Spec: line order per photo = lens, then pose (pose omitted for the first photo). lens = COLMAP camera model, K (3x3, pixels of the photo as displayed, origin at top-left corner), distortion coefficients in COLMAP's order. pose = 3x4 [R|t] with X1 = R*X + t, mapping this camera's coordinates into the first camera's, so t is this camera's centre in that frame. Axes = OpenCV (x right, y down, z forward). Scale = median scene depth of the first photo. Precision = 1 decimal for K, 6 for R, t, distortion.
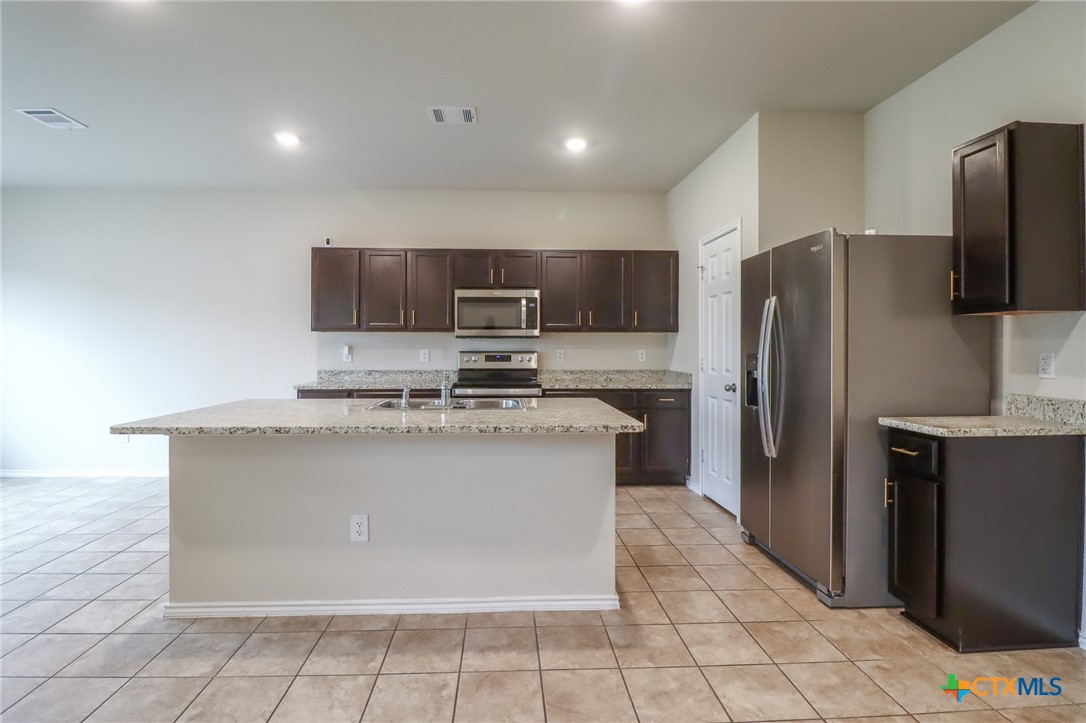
lens RADIAL K [[542.7, 0, 534.2], [0, 542.7, 351.3], [0, 0, 1]] dist [-0.014914, -0.003723]
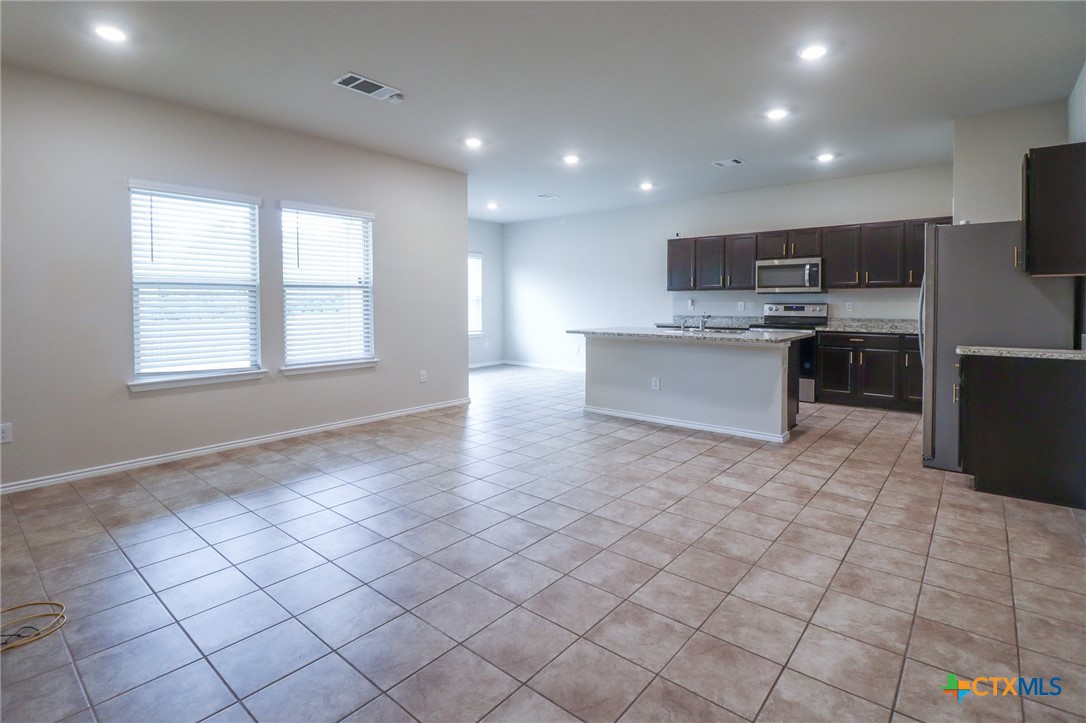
lens RADIAL K [[542.7, 0, 546.1], [0, 542.7, 357.3], [0, 0, 1]] dist [-0.014914, -0.003723]
pose [[0.748484, 0.064040, -0.660054, 0.402265], [-0.000347, 0.995364, 0.096179, 0.004802], [0.663153, -0.071760, 0.745036, -0.472805]]
